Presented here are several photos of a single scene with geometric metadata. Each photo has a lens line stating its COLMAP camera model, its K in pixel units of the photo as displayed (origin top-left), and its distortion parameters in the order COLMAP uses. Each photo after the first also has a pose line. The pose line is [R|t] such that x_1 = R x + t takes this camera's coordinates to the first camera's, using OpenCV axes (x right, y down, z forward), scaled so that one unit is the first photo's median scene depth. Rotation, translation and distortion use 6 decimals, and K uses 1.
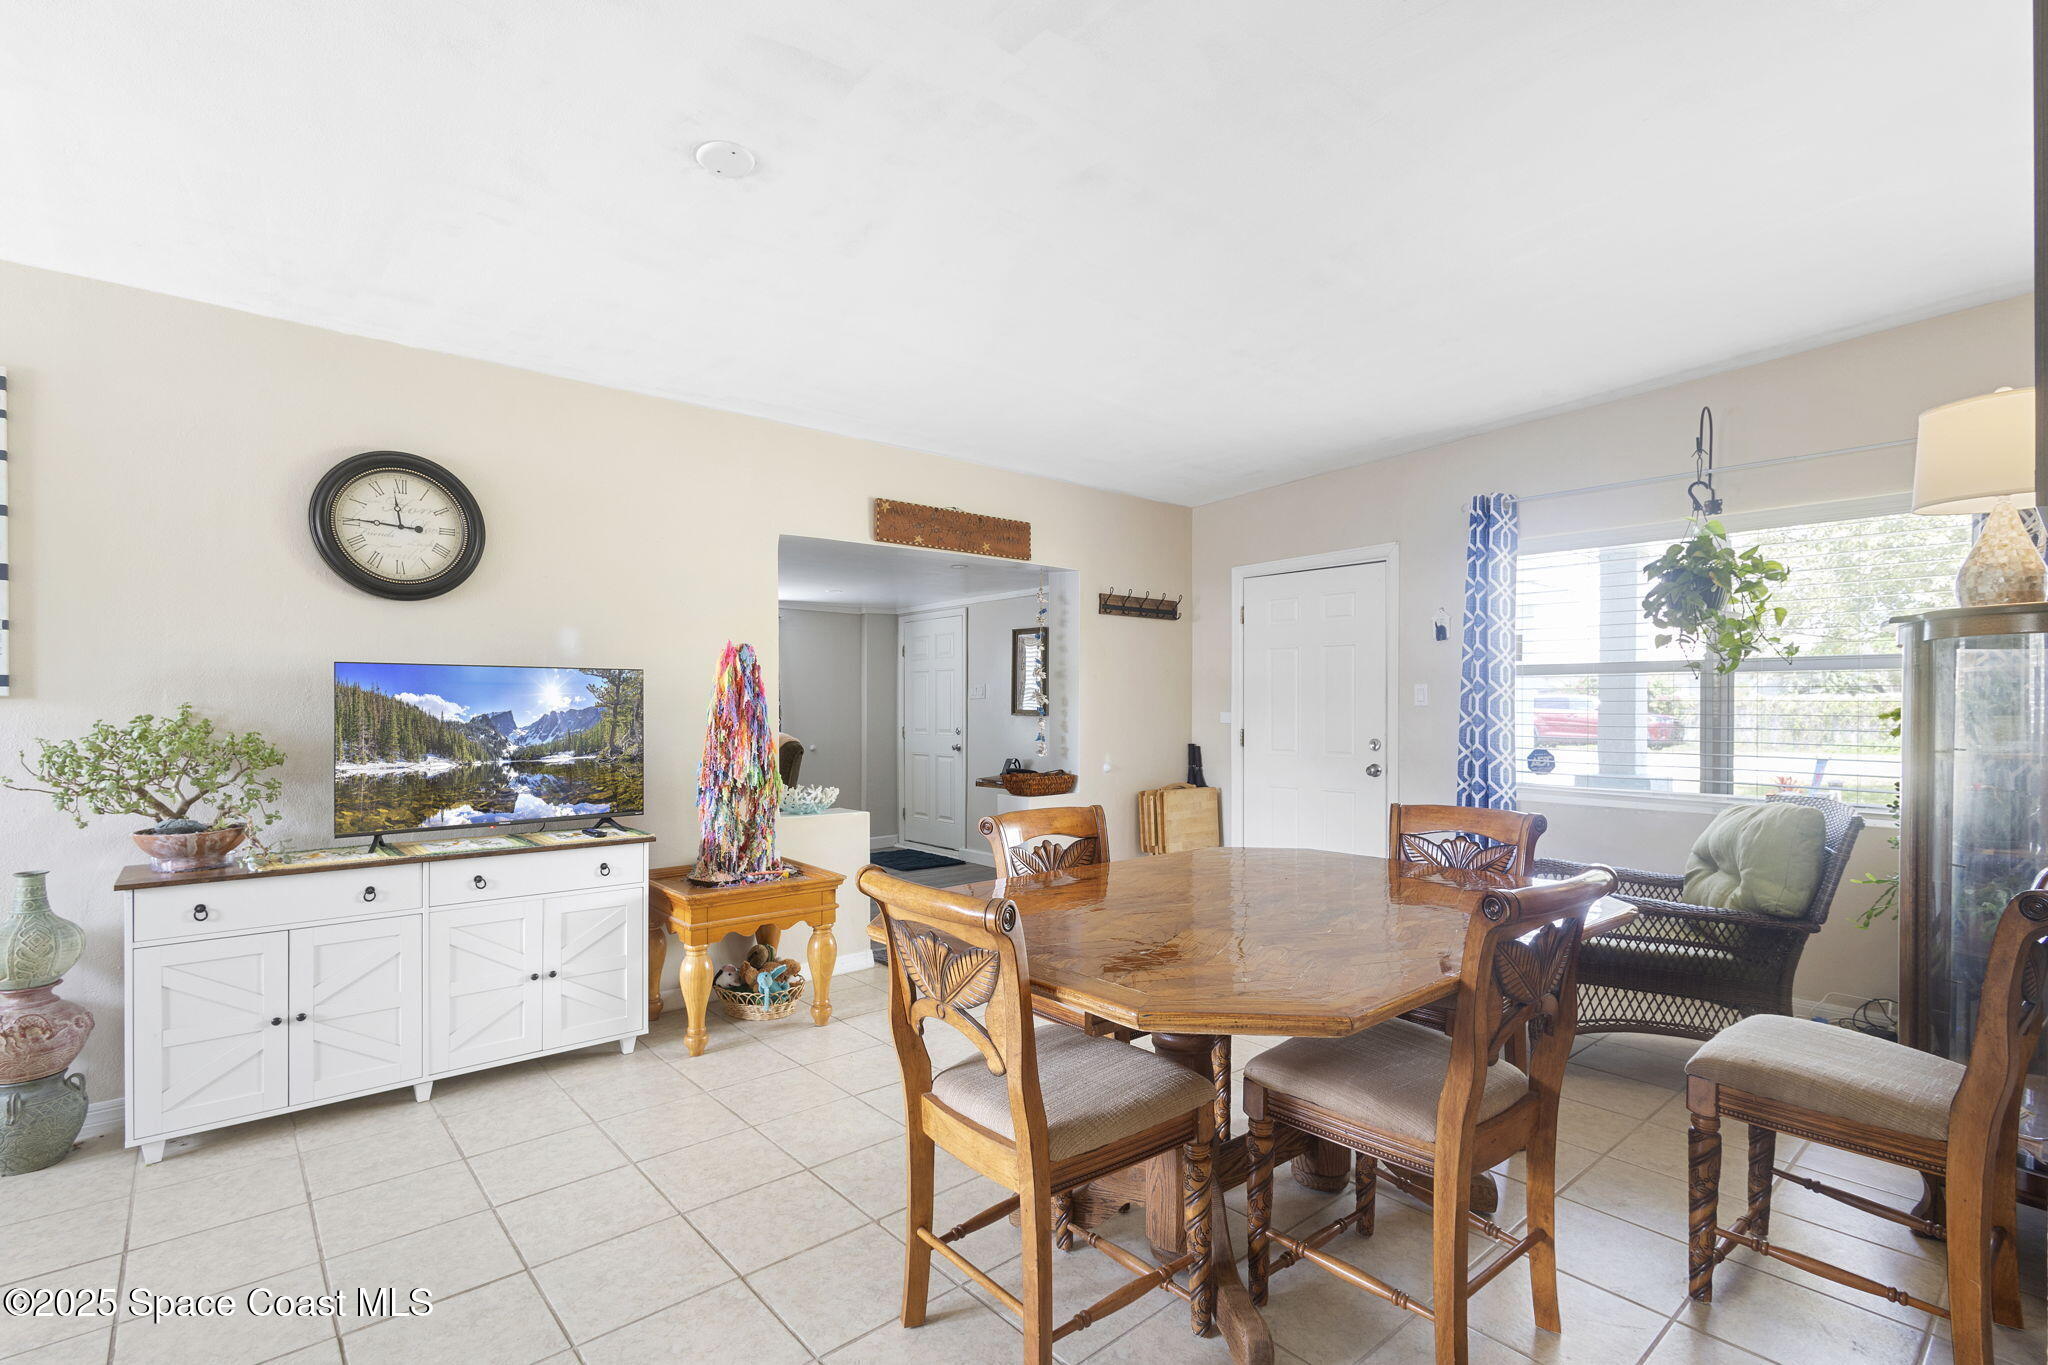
lens RADIAL K [[947.9, 0, 1003.3], [0, 947.9, 716.1], [0, 0, 1]] dist [0.009663, -0.002621]
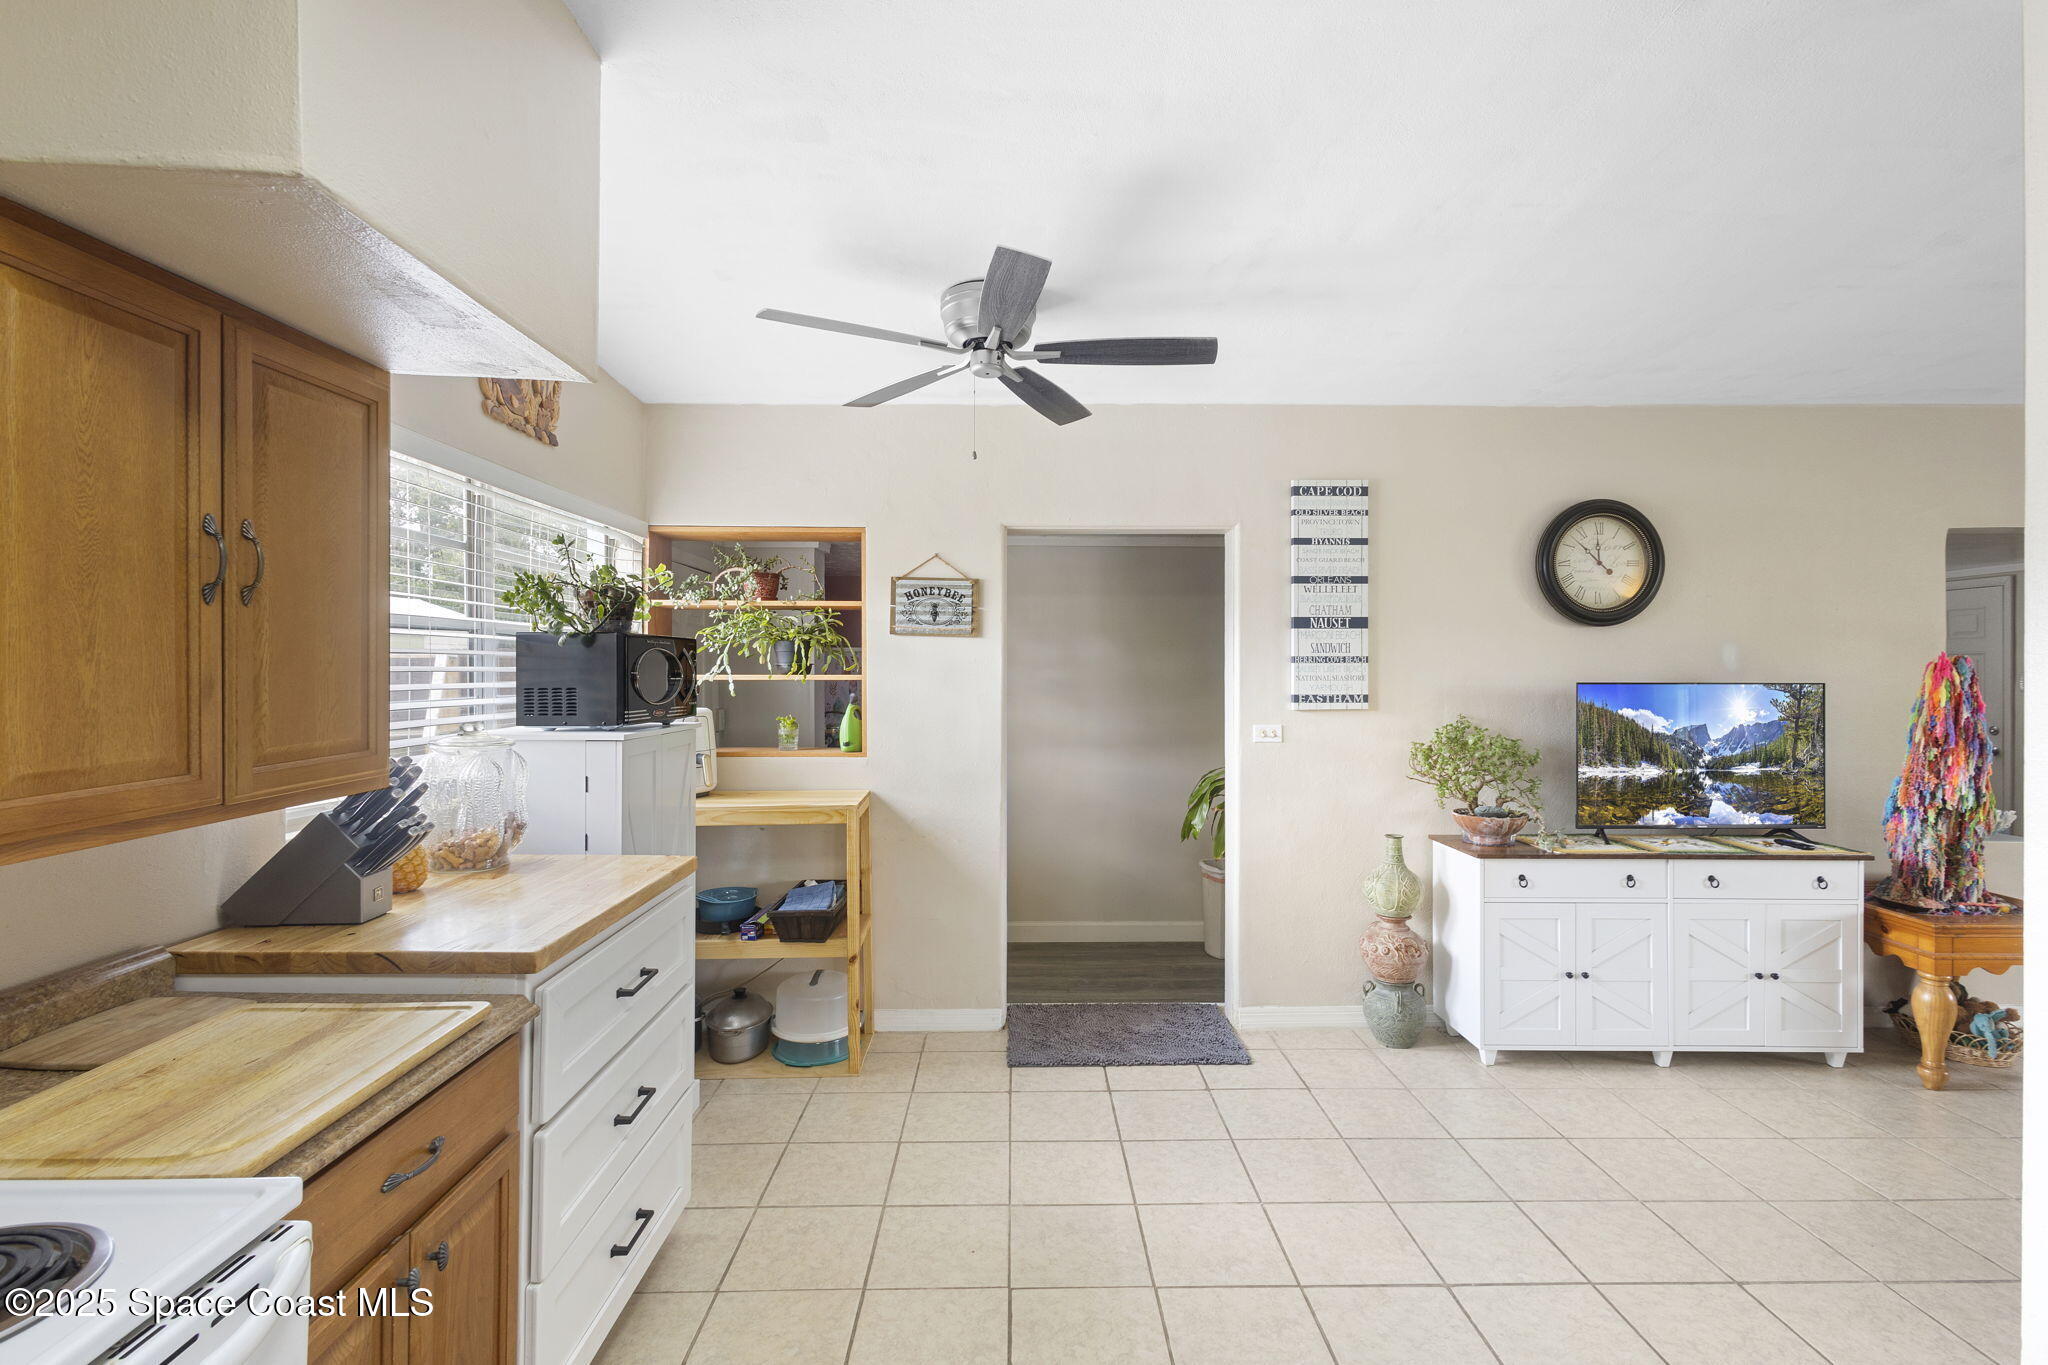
lens RADIAL K [[947.9, 0, 1030.1], [0, 947.9, 667.6], [0, 0, 1]] dist [0.009663, -0.002621]
pose [[0.774082, 0.001189, -0.633084, -0.413158], [-0.011470, 0.999860, -0.012146, -0.046409], [0.632981, 0.016663, 0.773988, -0.327792]]
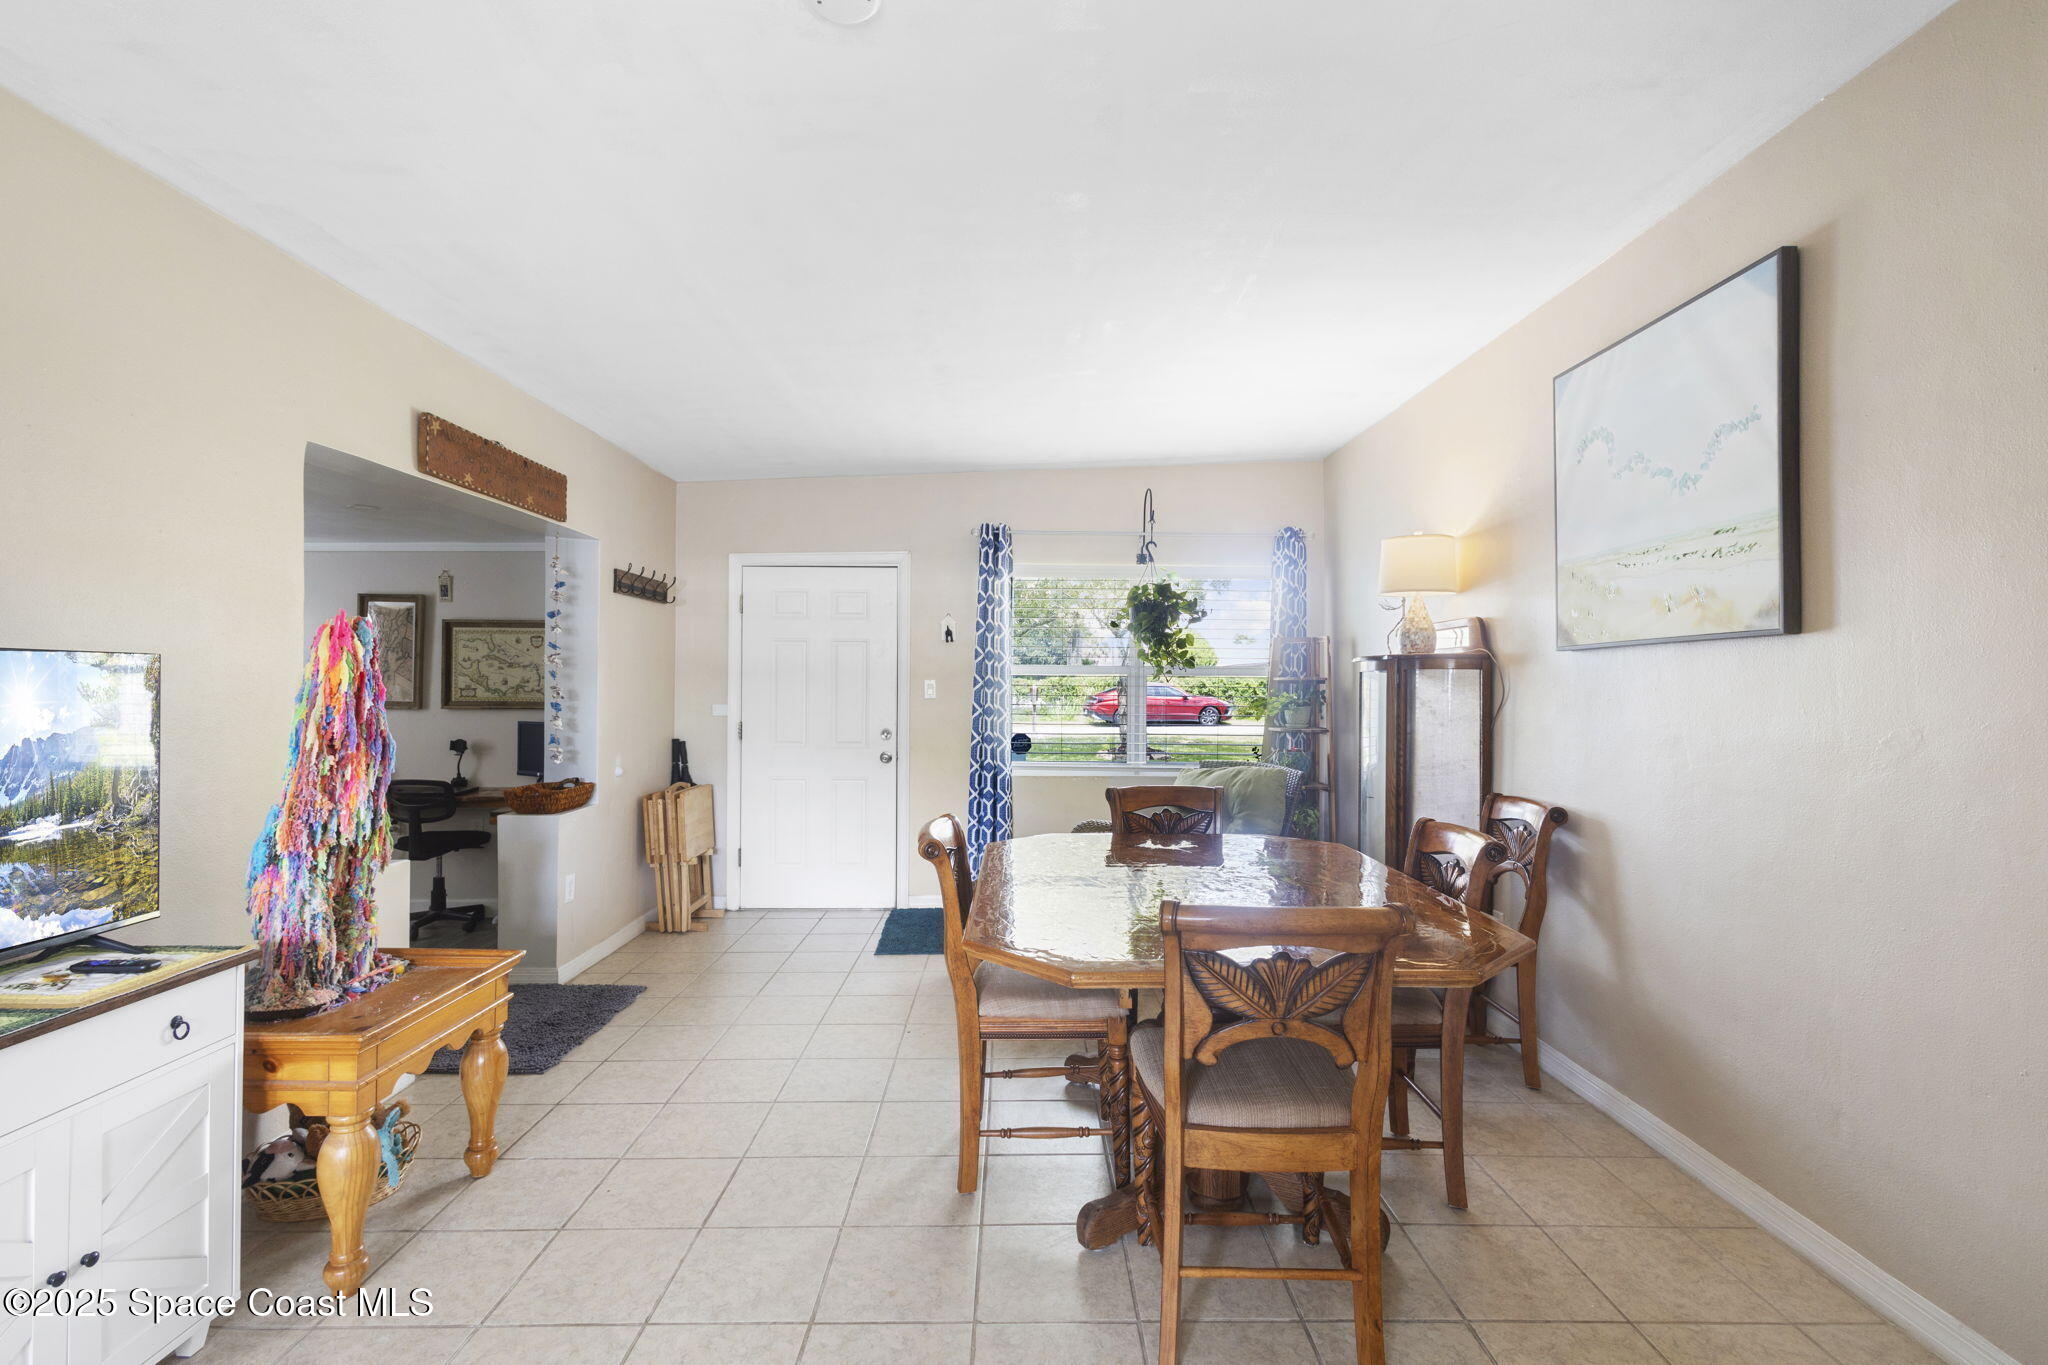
lens RADIAL K [[947.9, 0, 1024.0], [0, 947.9, 681.1], [0, 0, 1]] dist [0.009663, -0.002621]
pose [[0.640866, 0.006096, 0.767629, -0.509242], [0.003584, 0.999934, -0.010933, -0.027004], [-0.767645, 0.009758, 0.640801, 0.269136]]
